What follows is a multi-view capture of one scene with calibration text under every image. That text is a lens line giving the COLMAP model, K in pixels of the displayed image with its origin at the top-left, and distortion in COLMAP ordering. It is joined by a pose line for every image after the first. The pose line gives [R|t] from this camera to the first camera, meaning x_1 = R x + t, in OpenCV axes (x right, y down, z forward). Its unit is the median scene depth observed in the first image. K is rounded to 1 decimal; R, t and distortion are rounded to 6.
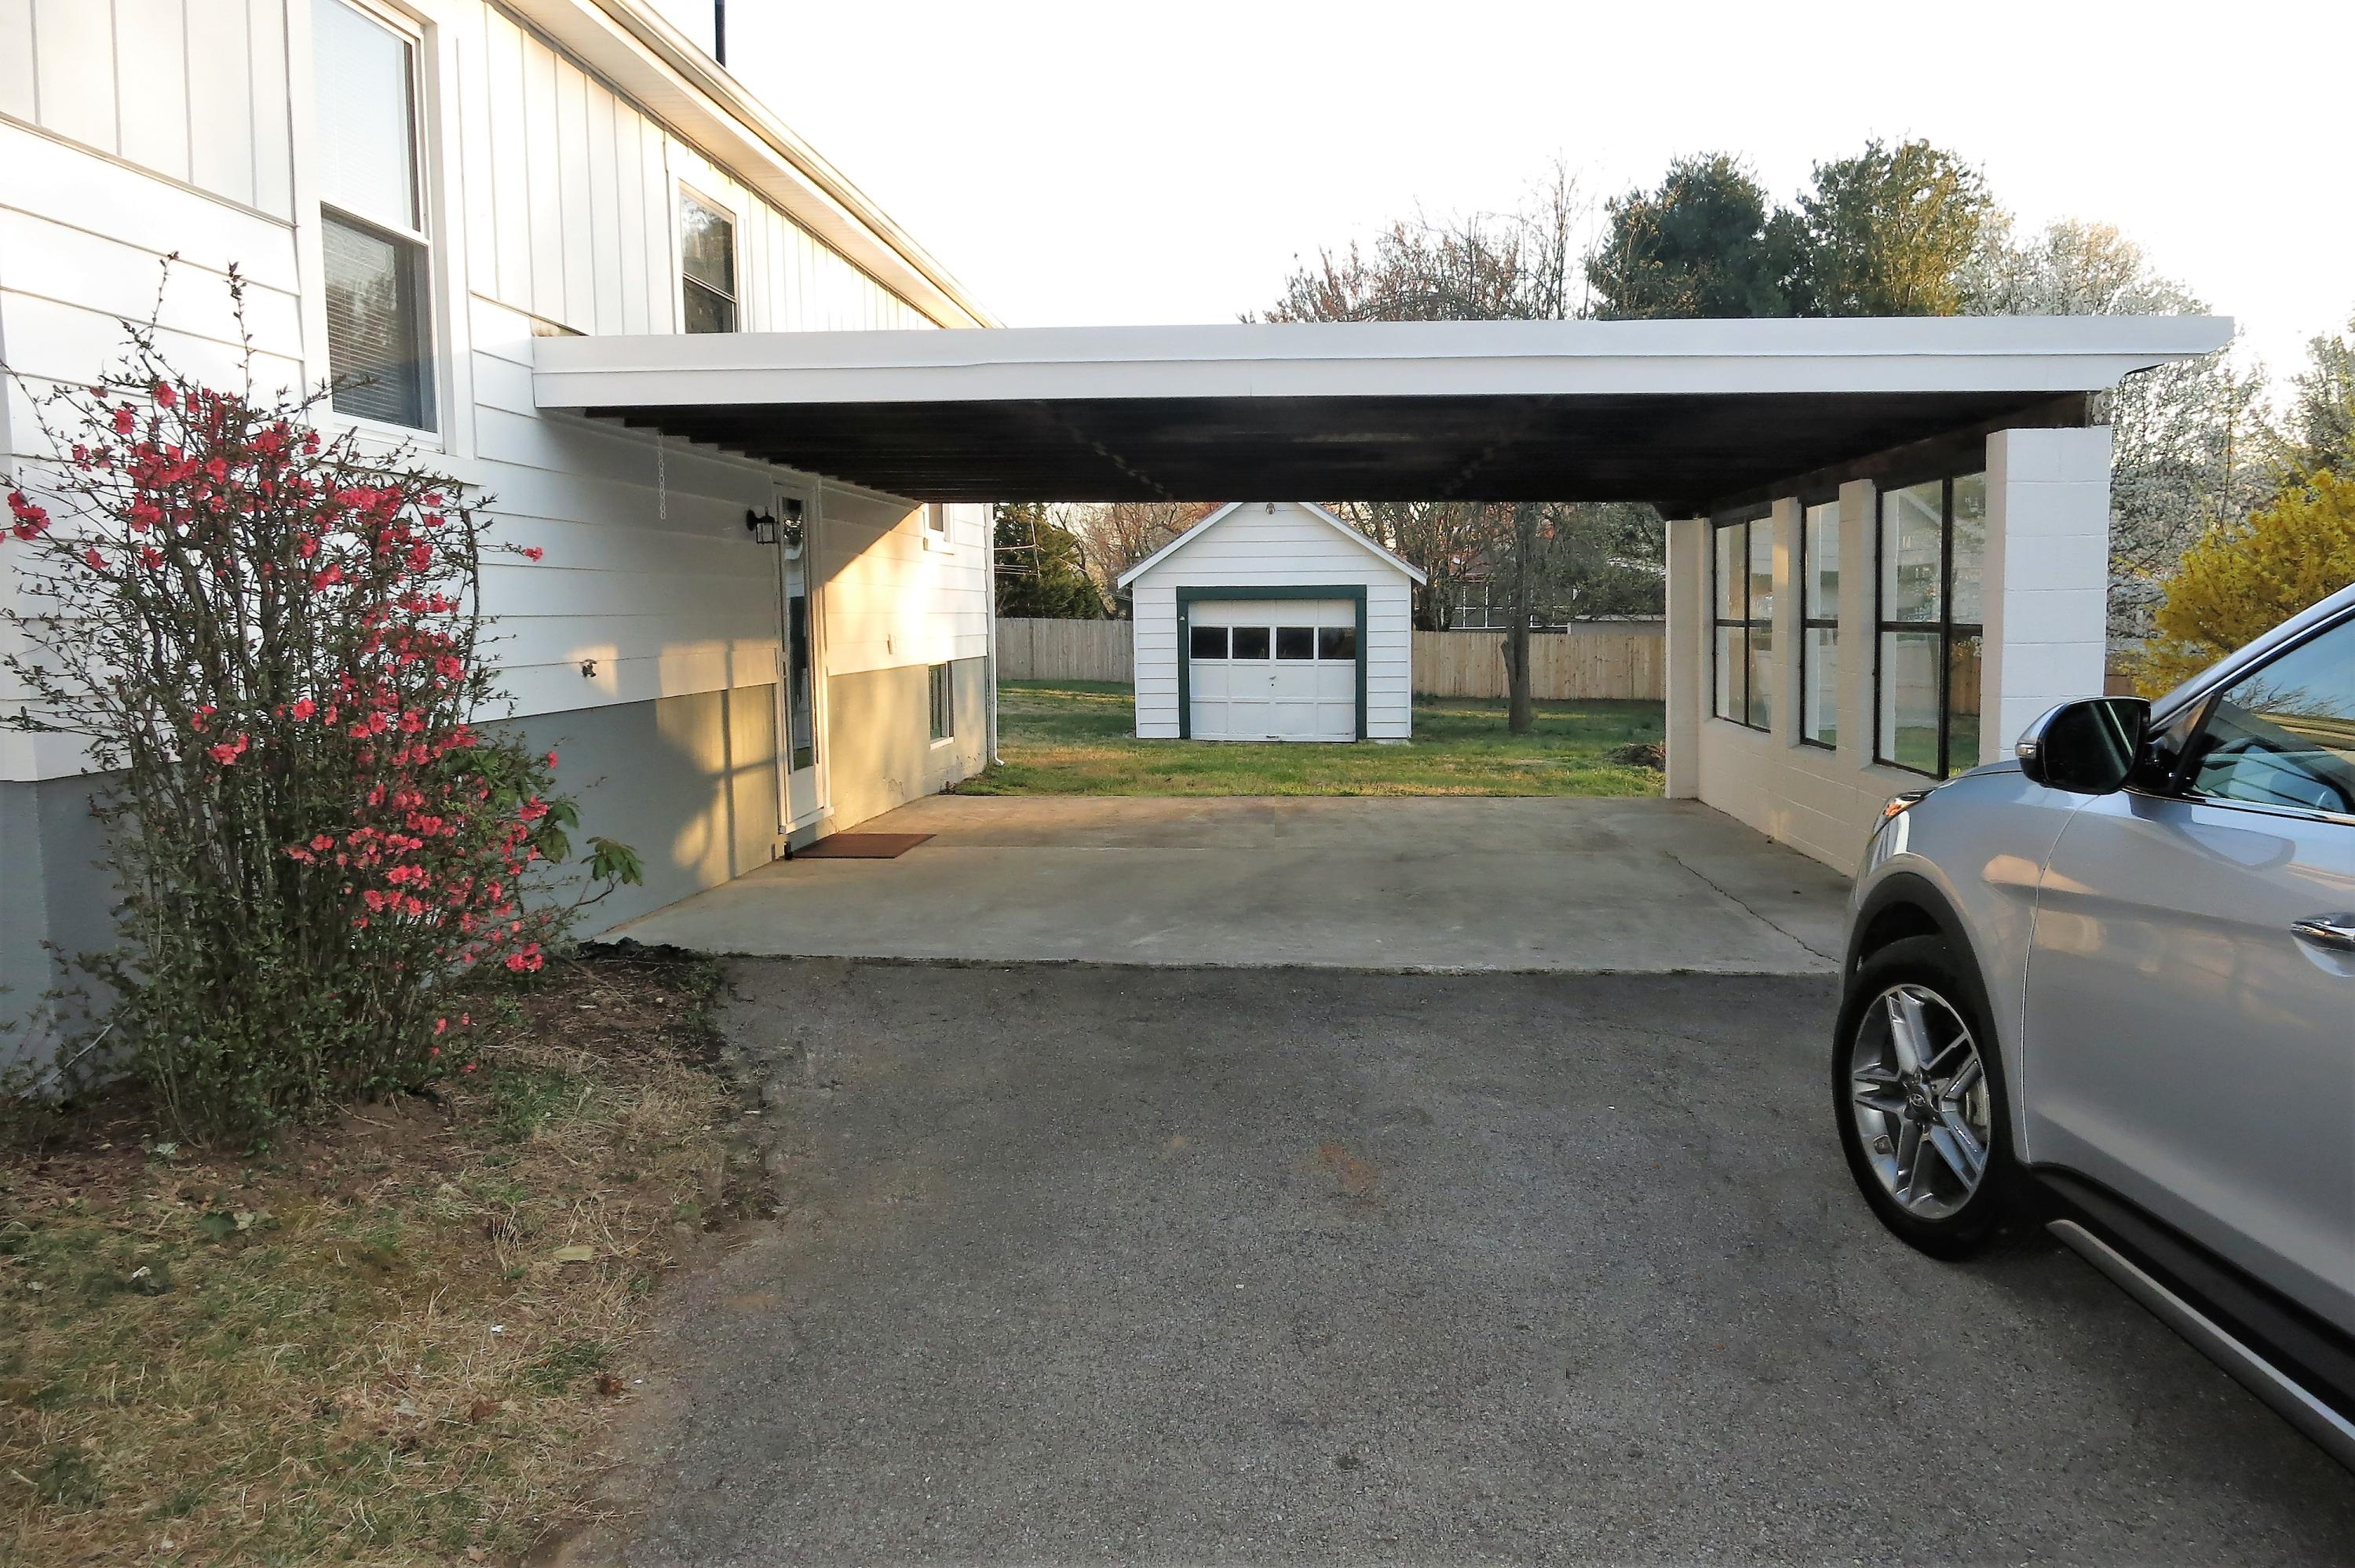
lens RADIAL K [[1715.7, 0, 1177.5], [0, 1715.7, 784.0], [0, 0, 1]] dist [-0.028875, -0.009477]
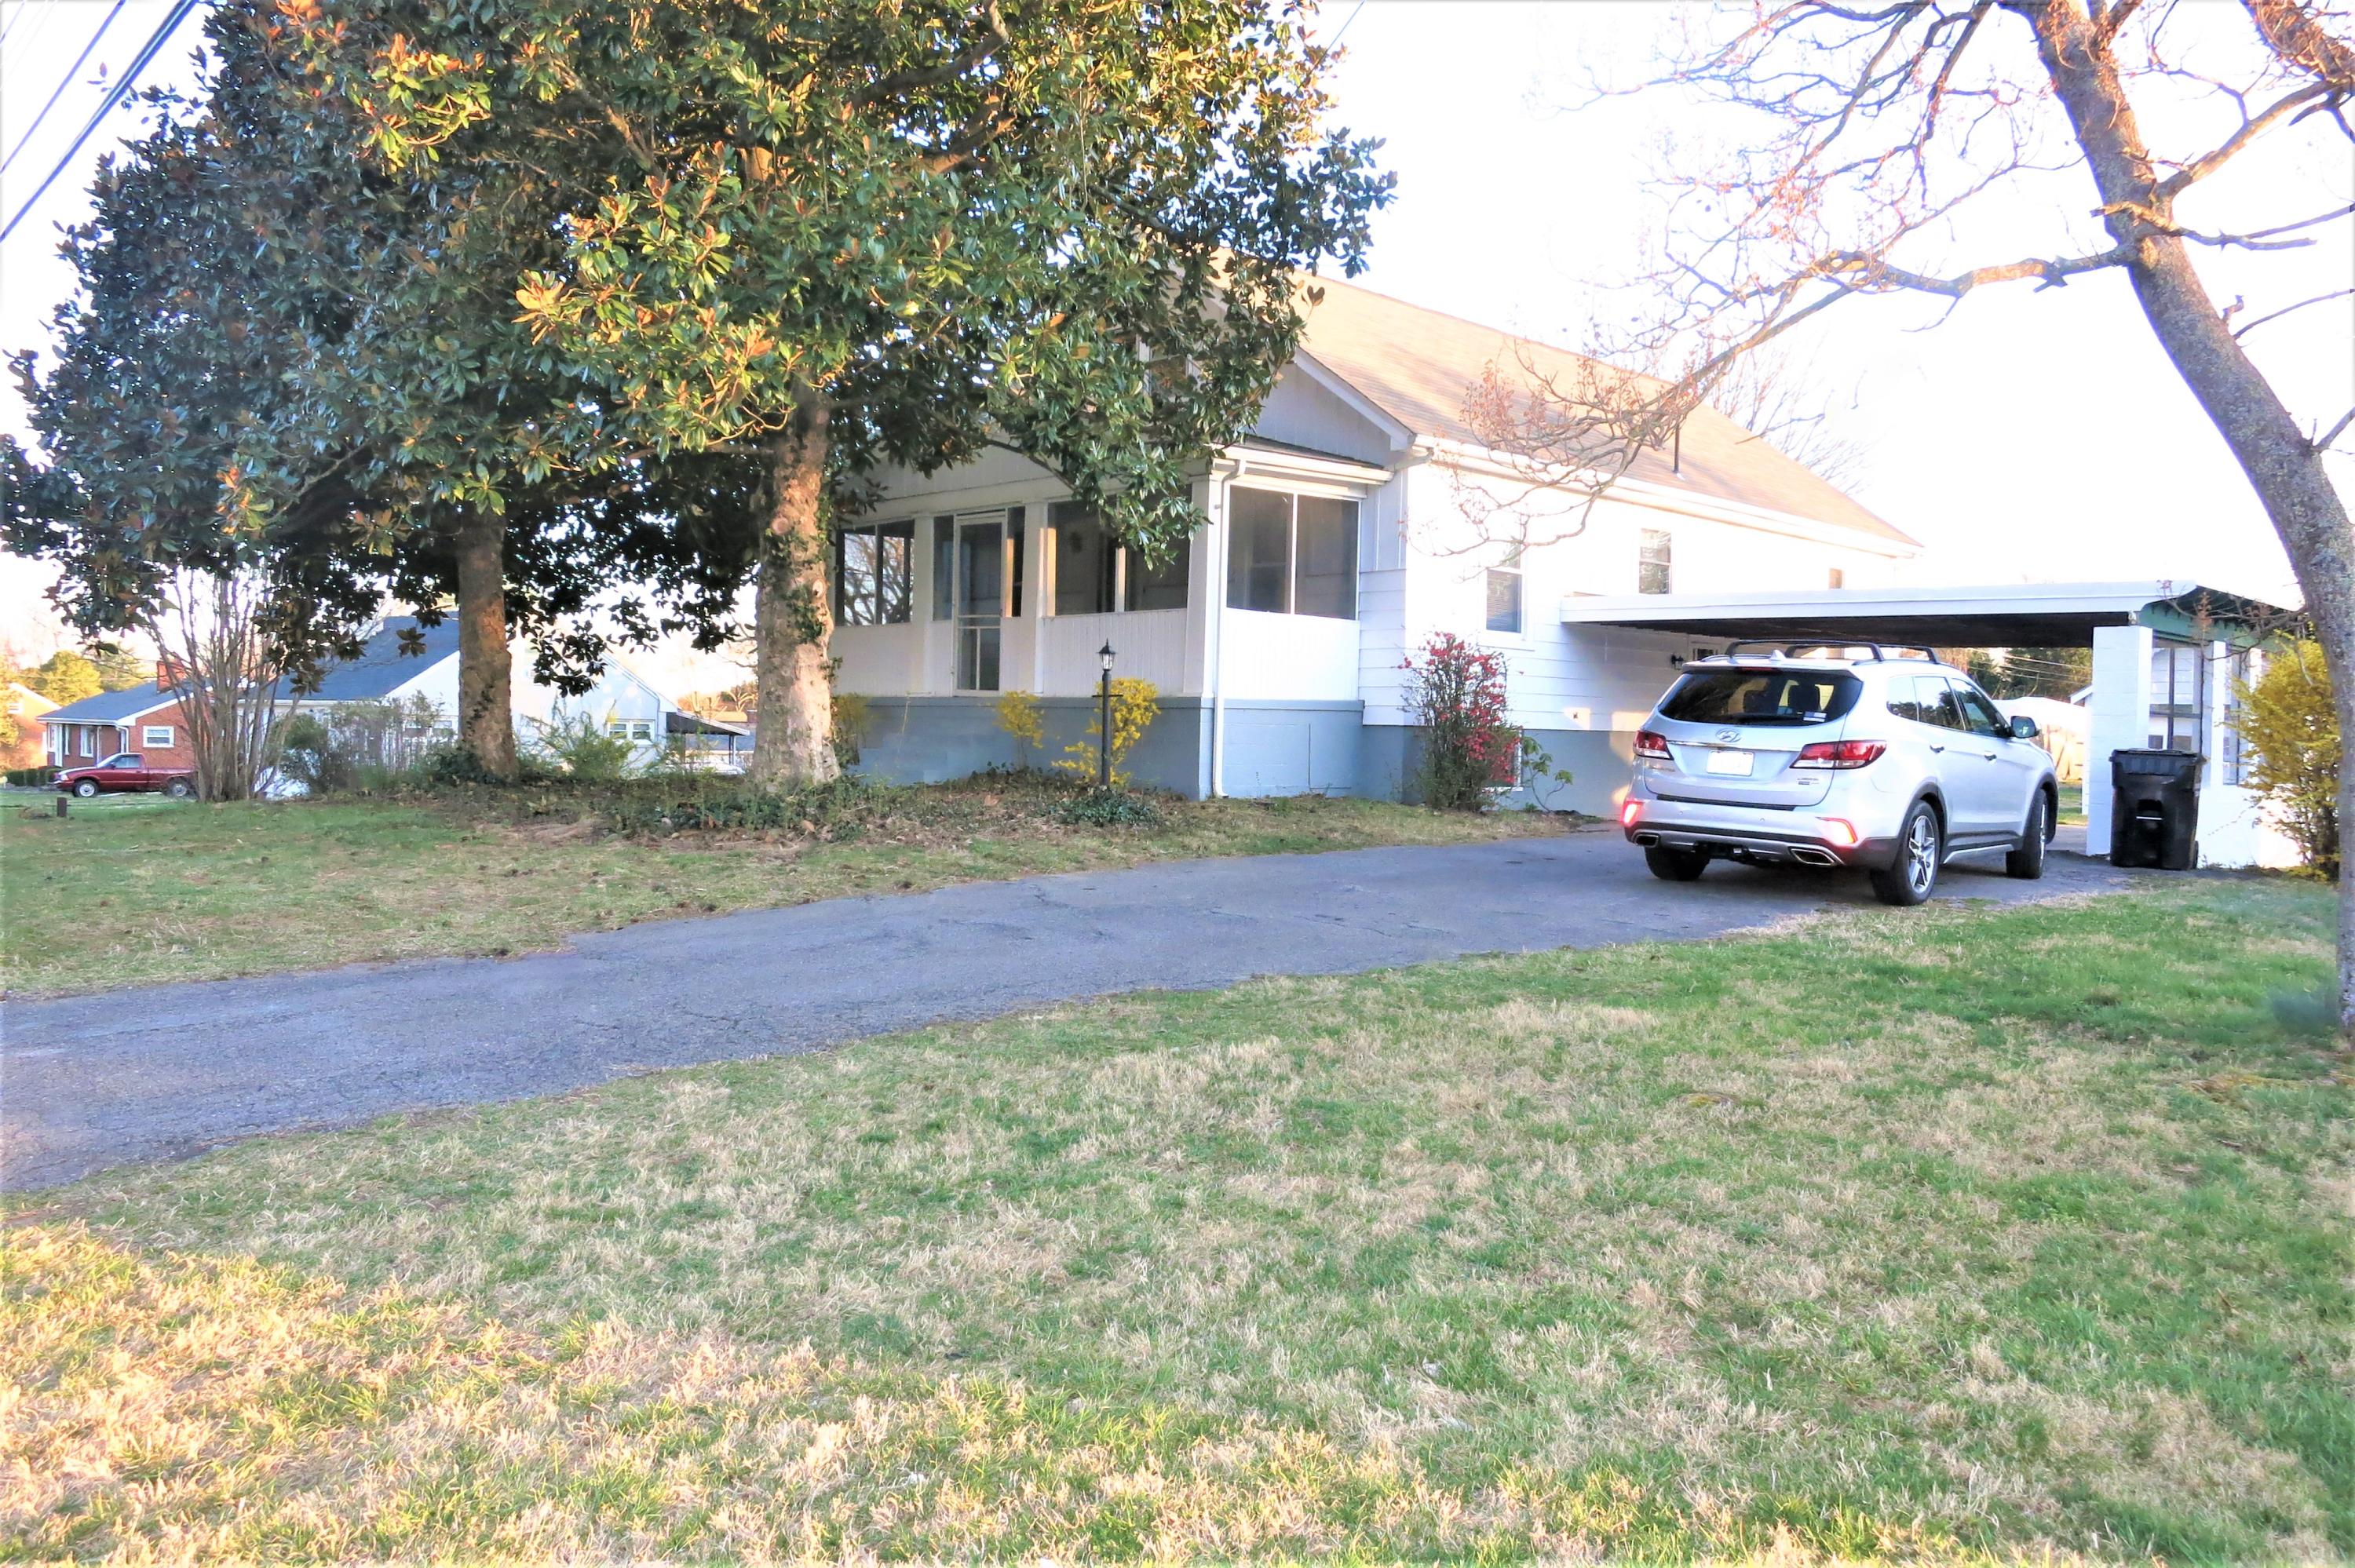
lens RADIAL K [[1733.0, 0, 1177.5], [0, 1733.0, 784.0], [0, 0, 1]] dist [-0.009883, -0.005775]
pose [[0.760284, 0.048966, -0.647742, 1.108124], [-0.093861, 0.994971, -0.034955, 0.226368], [0.642774, 0.087373, 0.761057, -1.717727]]
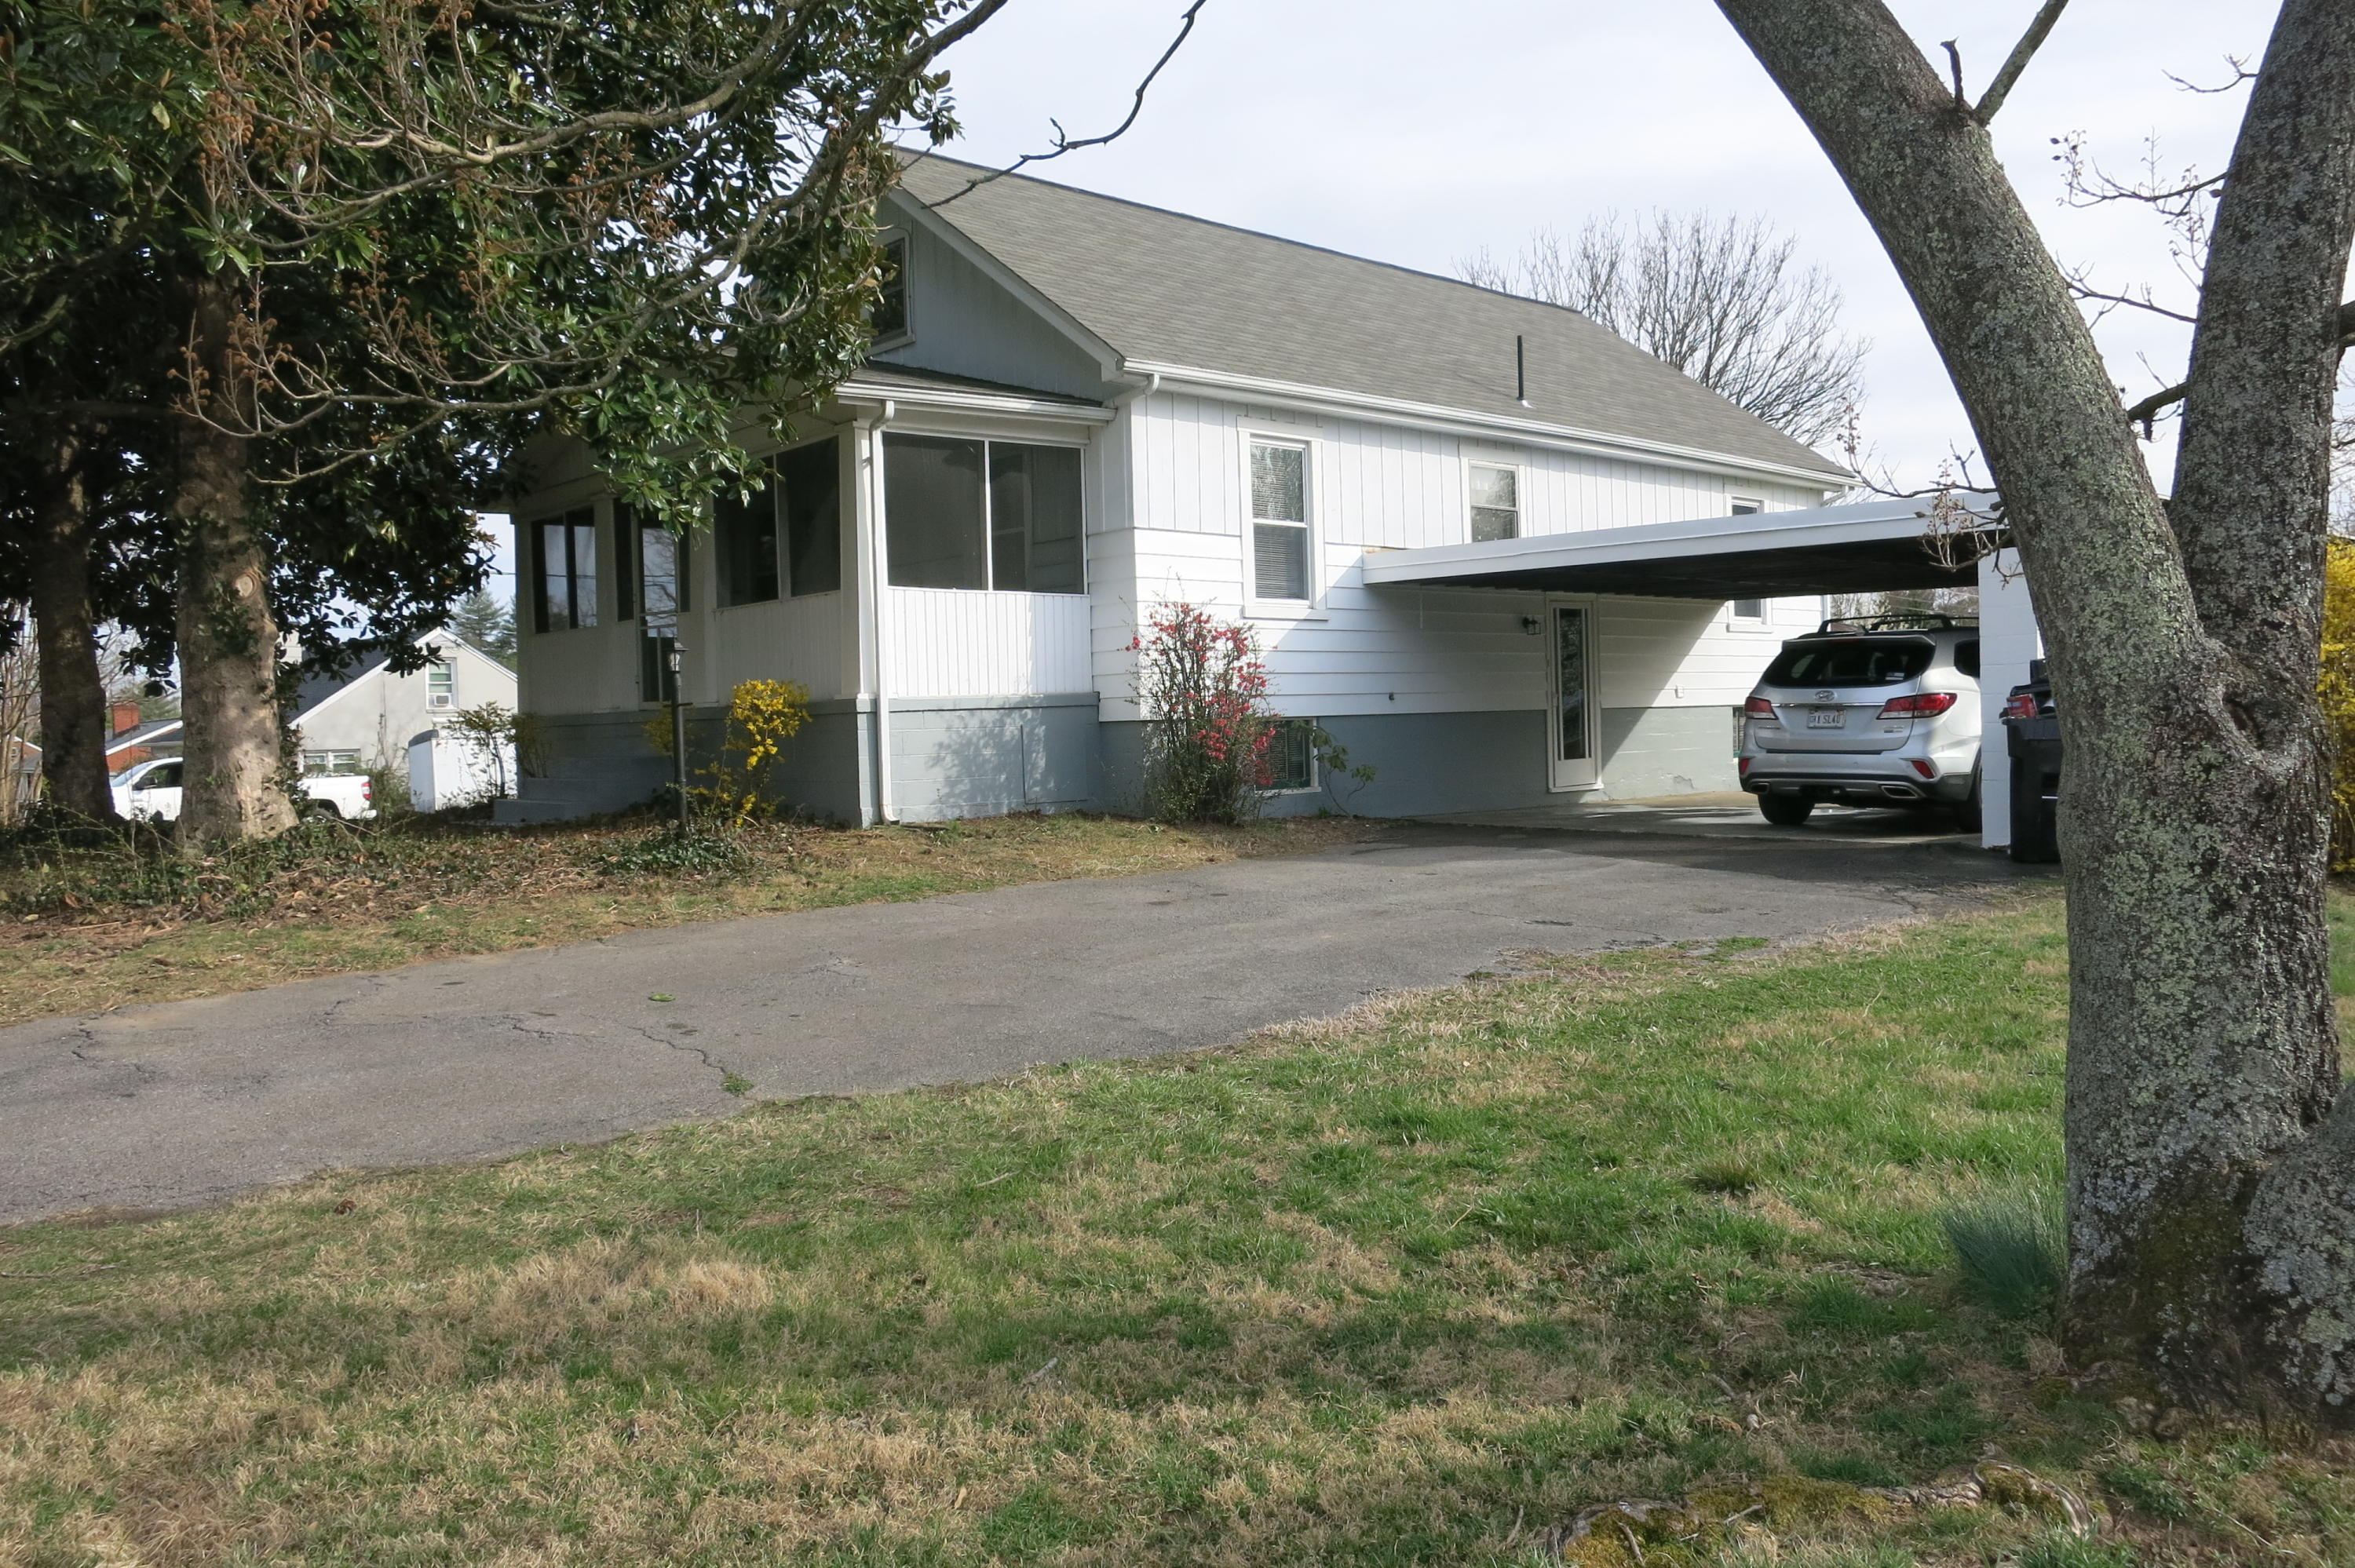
lens RADIAL K [[1715.7, 0, 1177.5], [0, 1715.7, 784.0], [0, 0, 1]] dist [-0.028875, -0.009477]
pose [[0.737007, 0.015765, -0.675701, 1.118512], [-0.047025, 0.998501, -0.027994, 0.142384], [0.674247, 0.052407, 0.736644, -0.966101]]
